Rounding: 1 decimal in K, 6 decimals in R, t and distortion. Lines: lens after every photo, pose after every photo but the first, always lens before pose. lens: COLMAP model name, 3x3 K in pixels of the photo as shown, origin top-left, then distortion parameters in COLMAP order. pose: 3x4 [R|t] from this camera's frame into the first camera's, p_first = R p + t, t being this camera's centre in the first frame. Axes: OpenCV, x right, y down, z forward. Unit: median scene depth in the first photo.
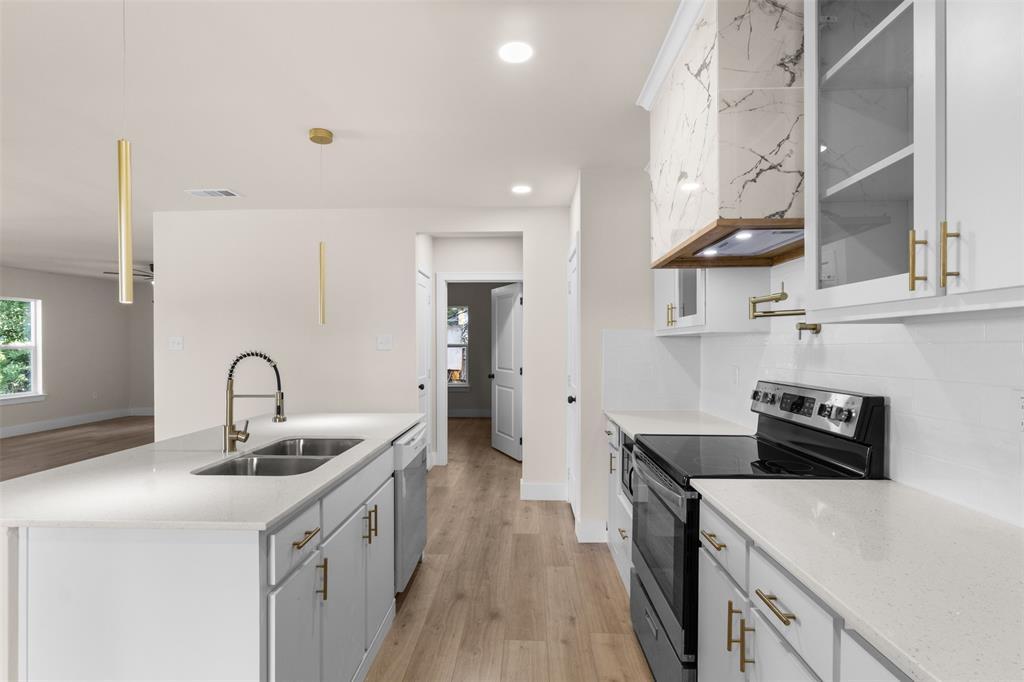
lens RADIAL K [[497.0, 0, 513.1], [0, 497.0, 341.9], [0, 0, 1]] dist [-0.013284, 0.002034]
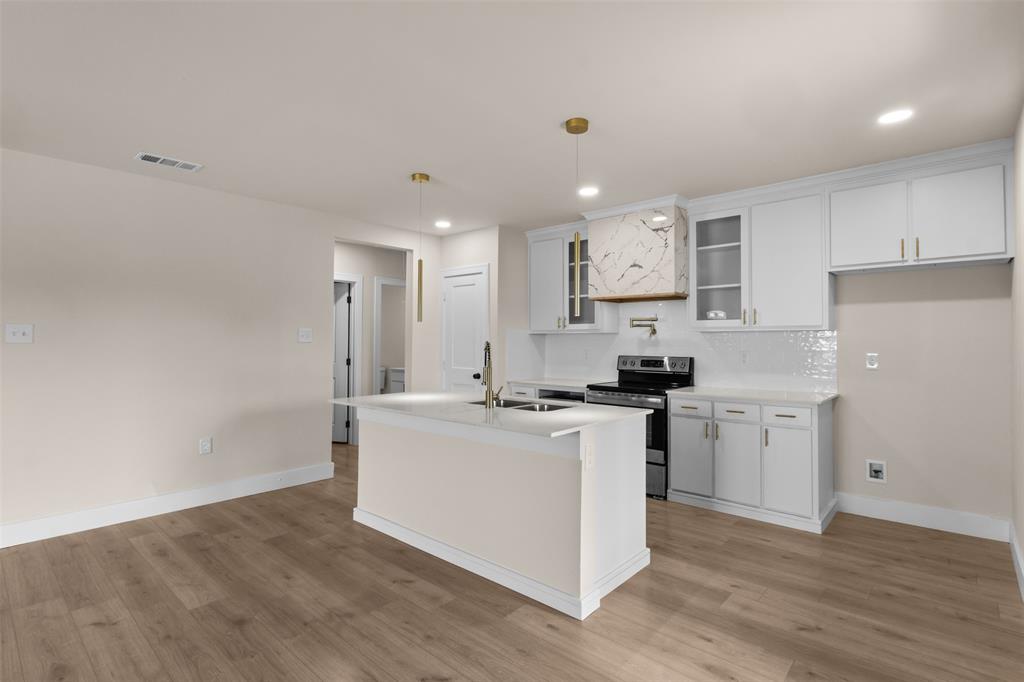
lens RADIAL K [[497.0, 0, 512.4], [0, 497.0, 336.6], [0, 0, 1]] dist [-0.013284, 0.002034]
pose [[0.634128, 0.006257, 0.773203, -1.171638], [-0.007396, 0.999971, -0.002027, 0.003257], [-0.773193, -0.004433, 0.634155, -0.014952]]
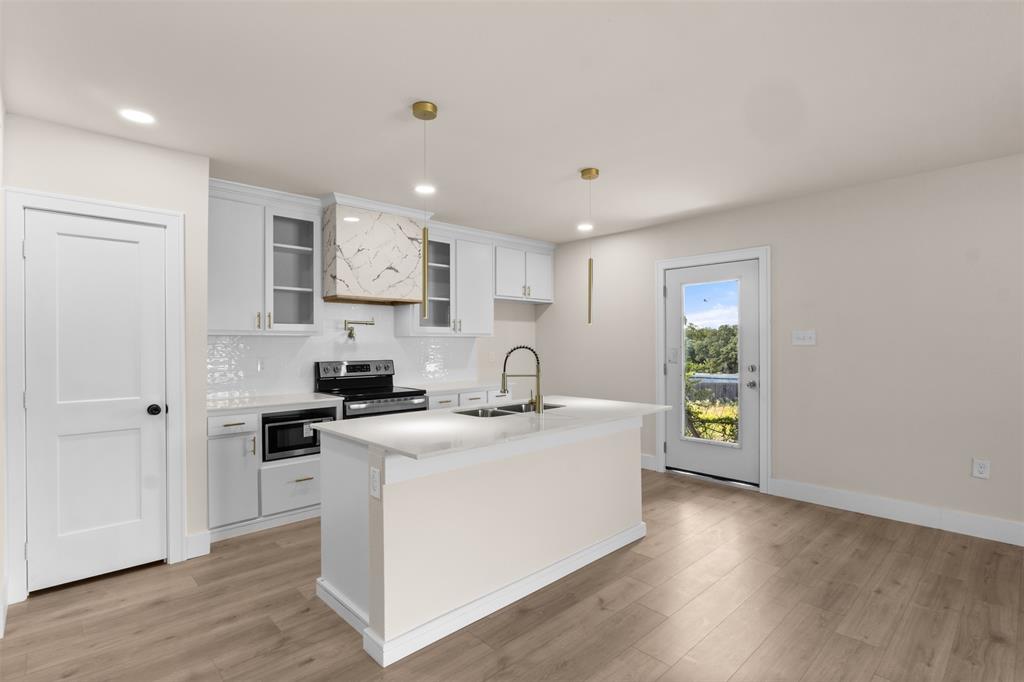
lens RADIAL K [[497.0, 0, 514.6], [0, 497.0, 345.9], [0, 0, 1]] dist [-0.013284, 0.002034]
pose [[-0.723248, -0.003595, 0.690580, -1.066814], [-0.004821, 0.999988, 0.000157, 0.011549], [-0.690572, -0.003215, -0.723256, 1.465665]]
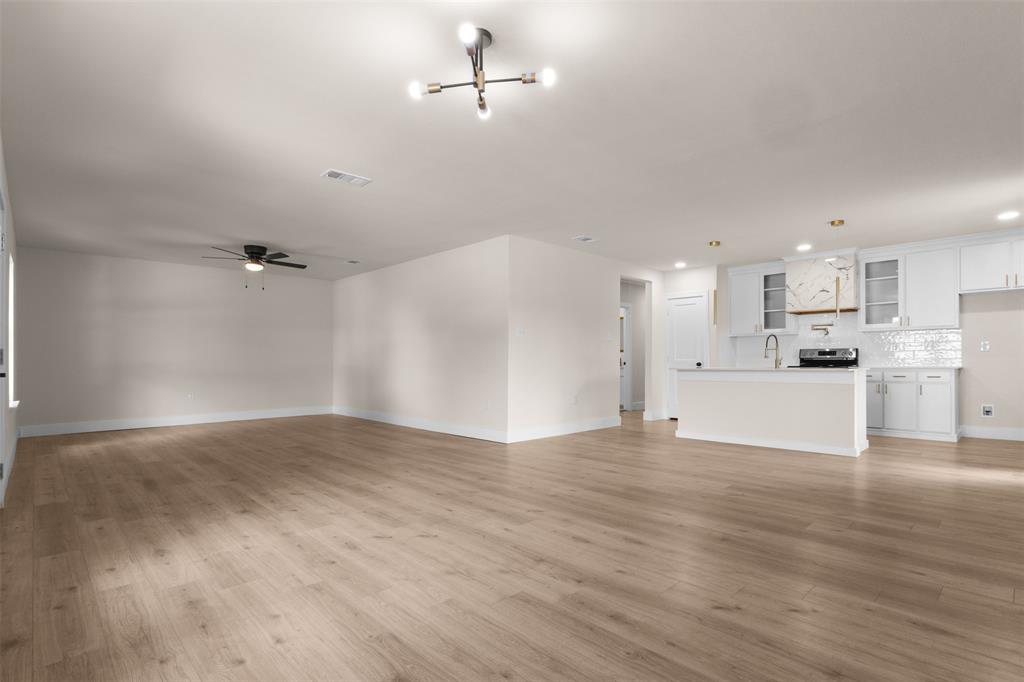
lens RADIAL K [[497.0, 0, 508.5], [0, 497.0, 362.3], [0, 0, 1]] dist [-0.013284, 0.002034]
pose [[0.692674, -0.006349, 0.721223, -2.577237], [-0.001142, 0.999950, 0.009899, 0.108676], [-0.721250, -0.007680, 0.692632, 0.087507]]
